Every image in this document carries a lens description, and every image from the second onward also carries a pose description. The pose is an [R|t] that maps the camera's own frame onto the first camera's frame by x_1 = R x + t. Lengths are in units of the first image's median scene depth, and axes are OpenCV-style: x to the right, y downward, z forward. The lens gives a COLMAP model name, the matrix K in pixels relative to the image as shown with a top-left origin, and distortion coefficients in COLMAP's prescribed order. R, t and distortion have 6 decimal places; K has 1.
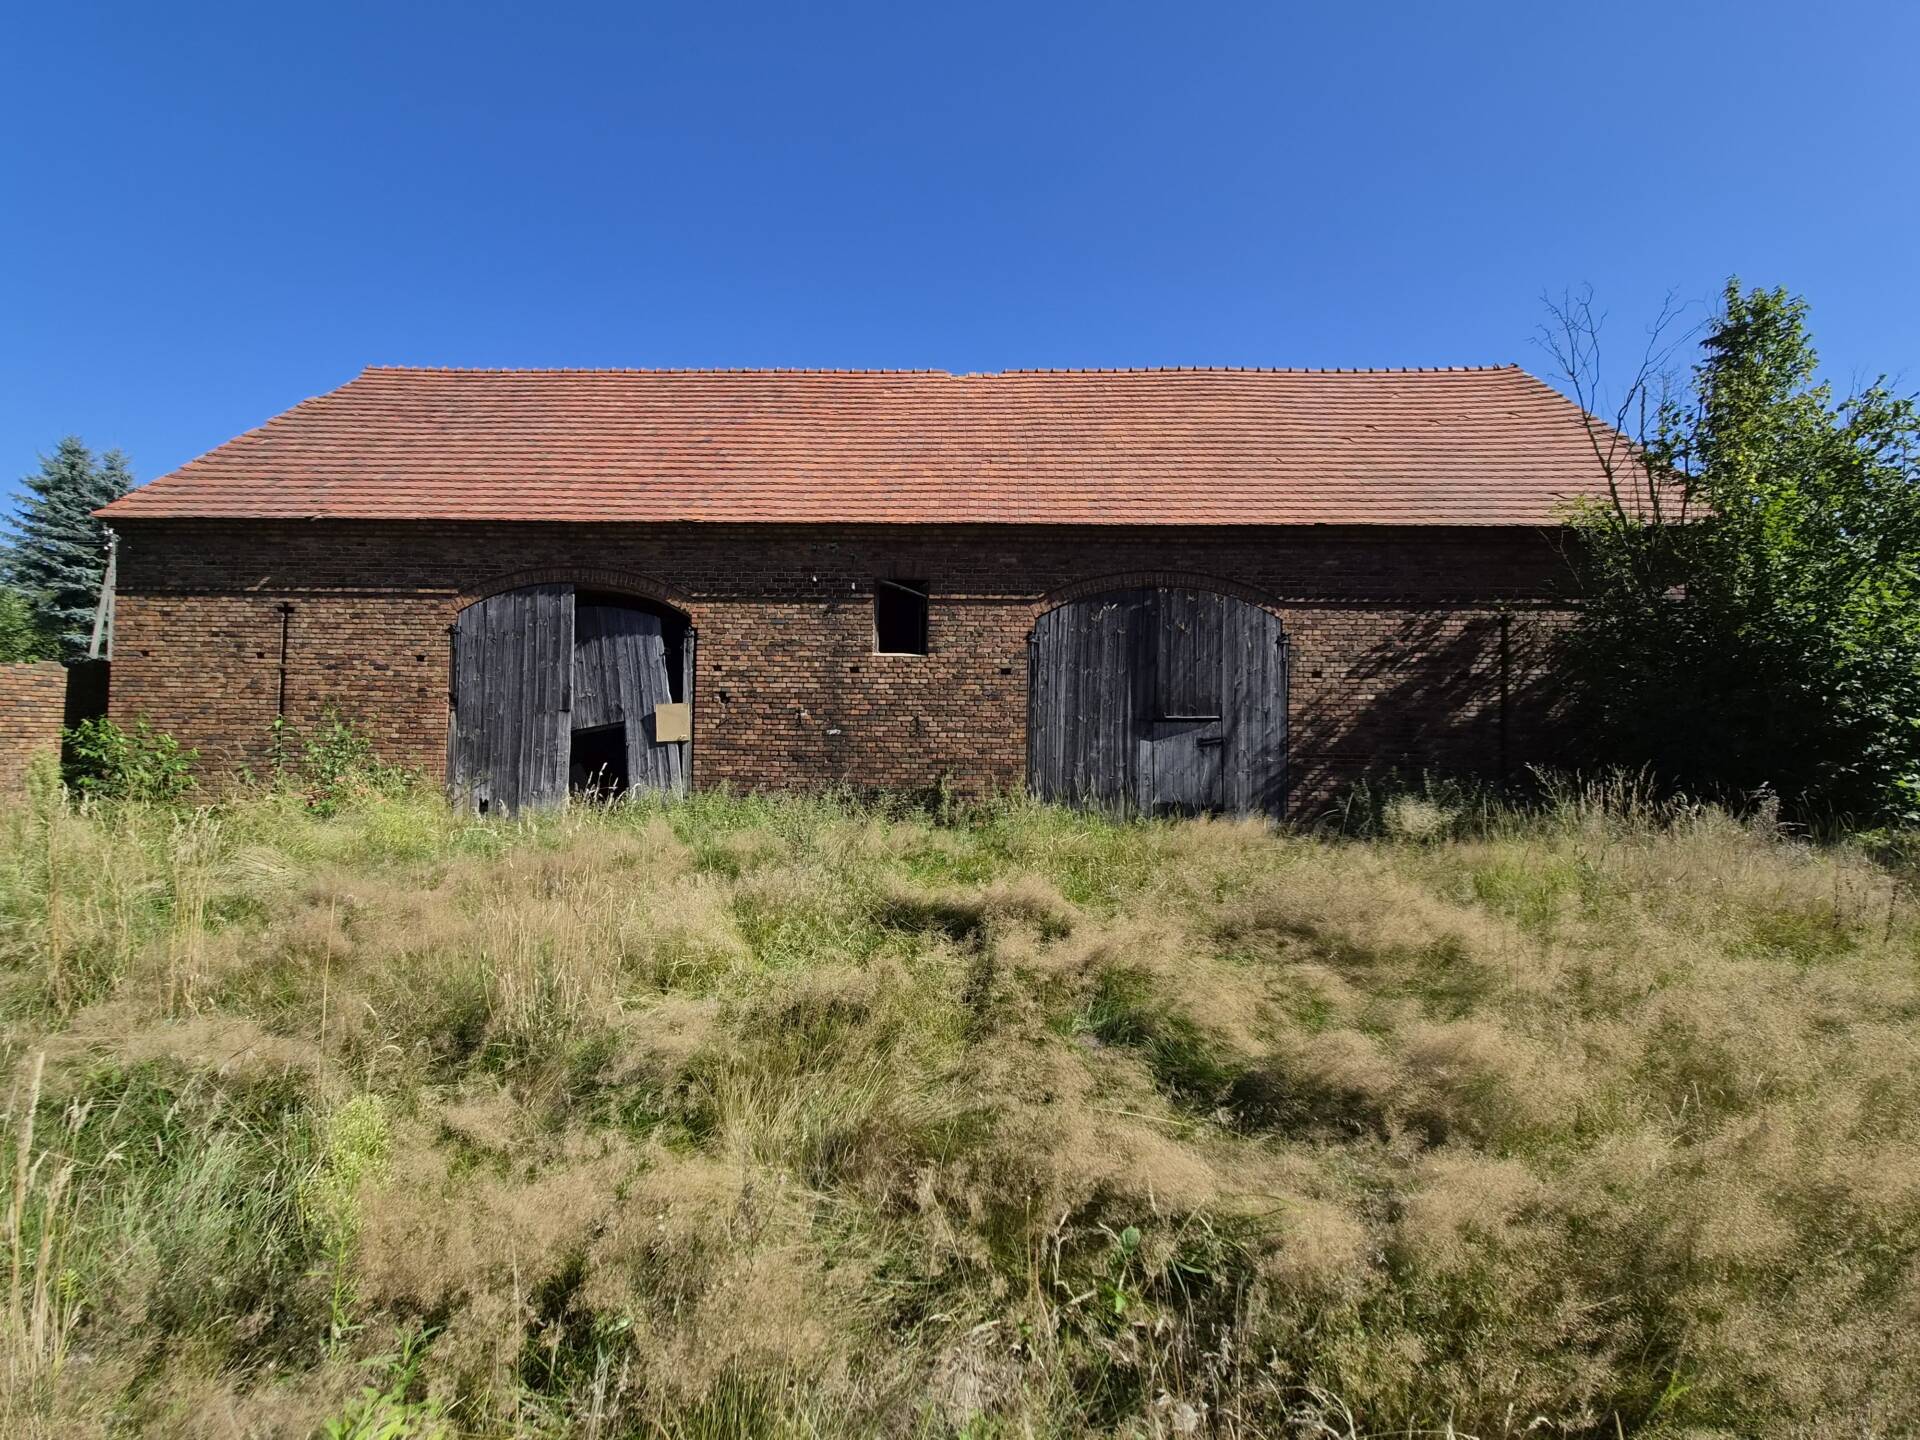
lens RADIAL K [[779.8, 0, 967.6], [0, 779.8, 714.2], [0, 0, 1]] dist [0.003635, -0.000040]
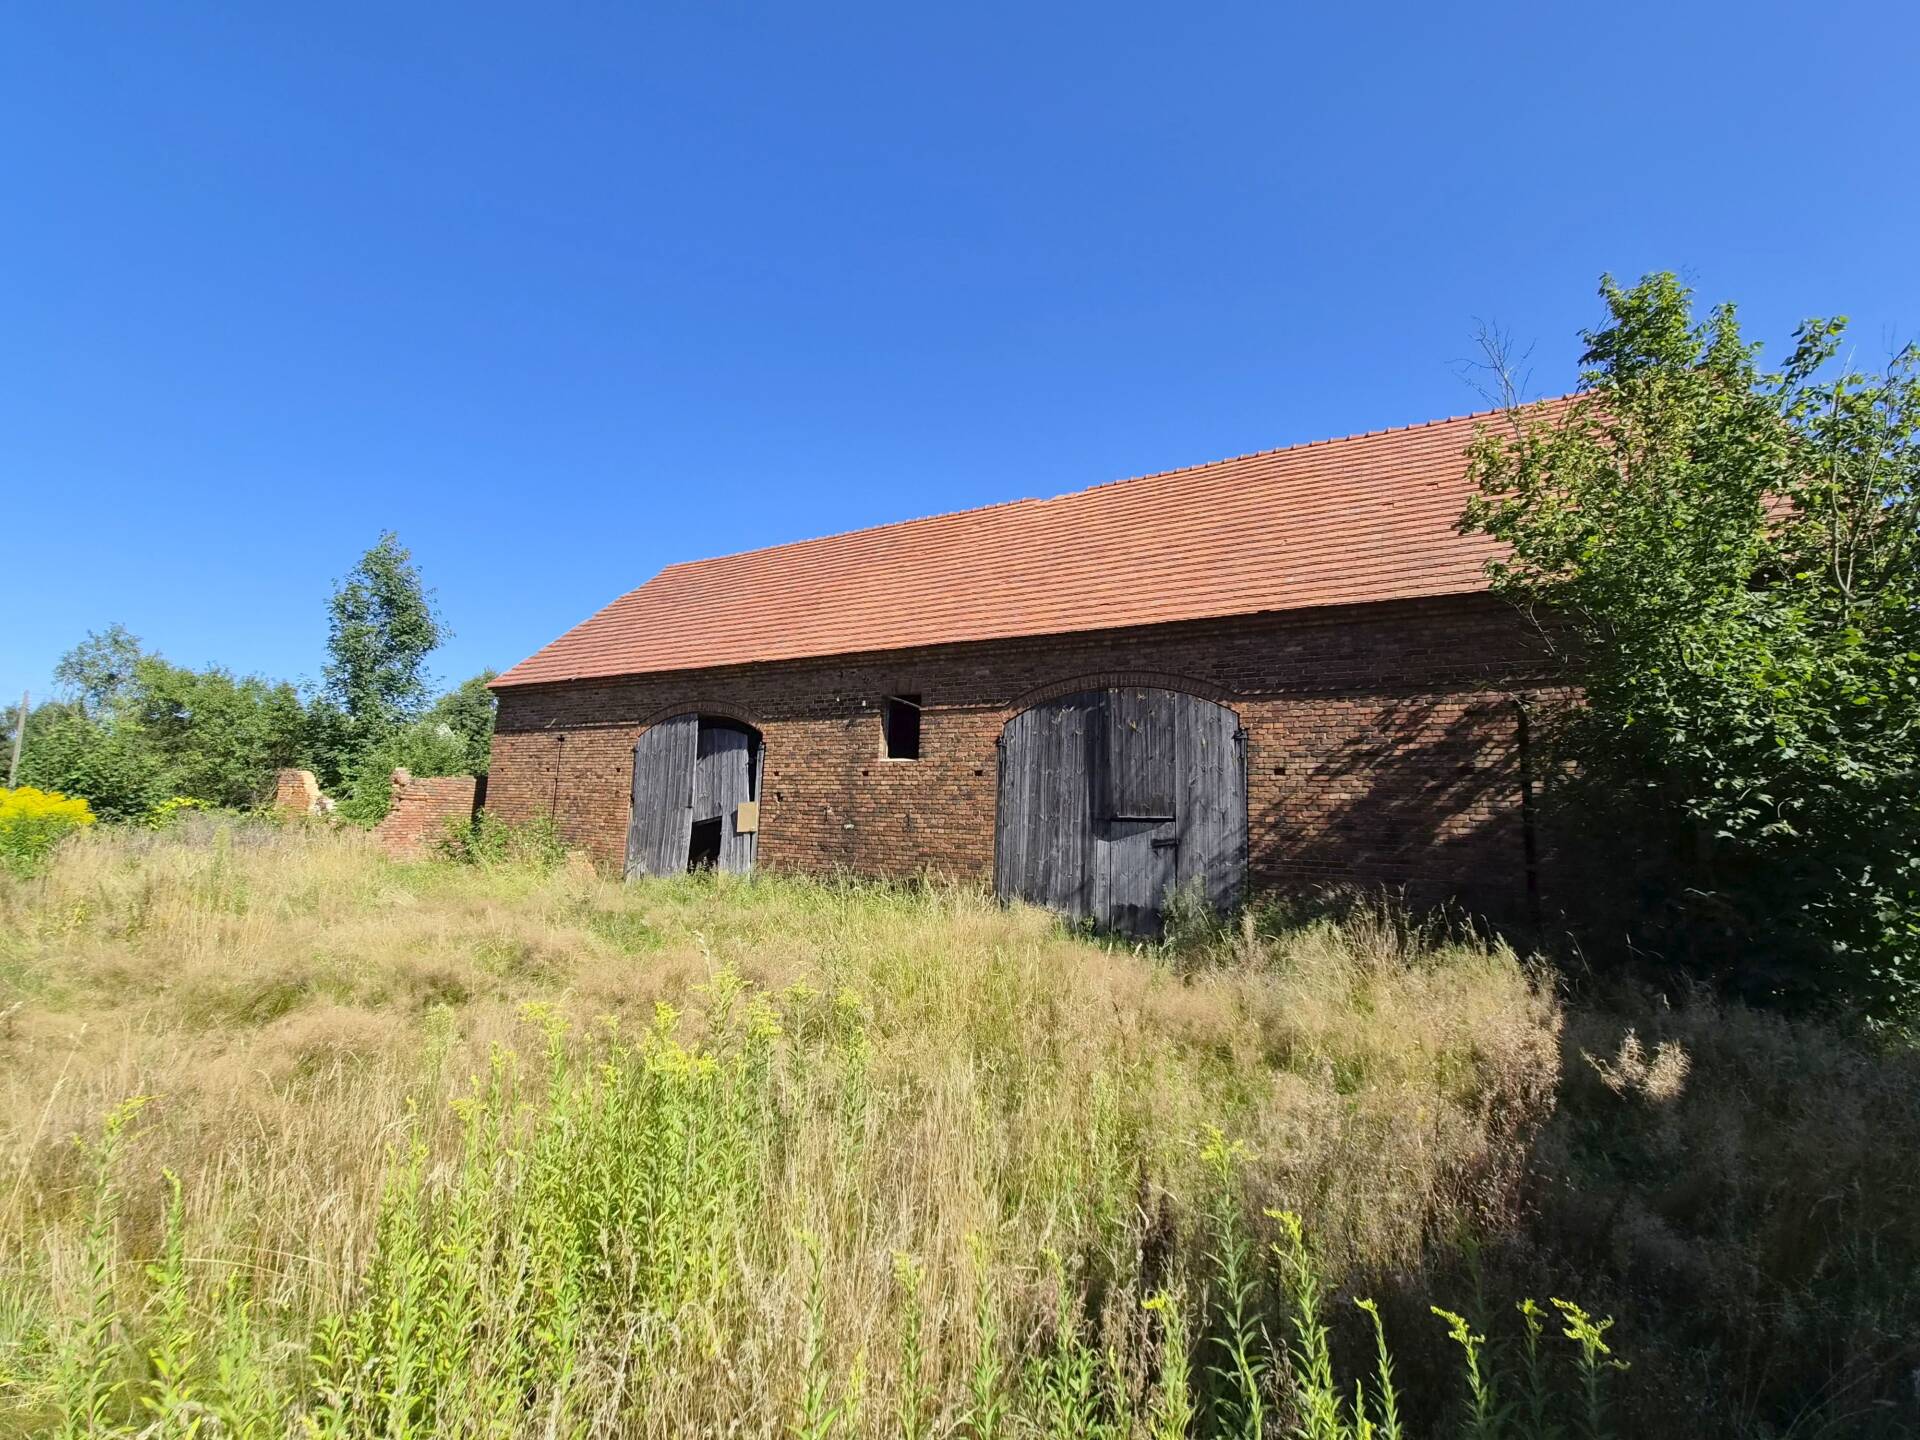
lens RADIAL K [[788.5, 0, 955.5], [0, 788.5, 714.4], [0, 0, 1]] dist [0.013834, -0.000324]
pose [[0.883464, -0.049335, -0.465894, 0.539401], [-0.008345, 0.992625, -0.120937, -0.002483], [0.468425, 0.110732, 0.876537, 0.007013]]
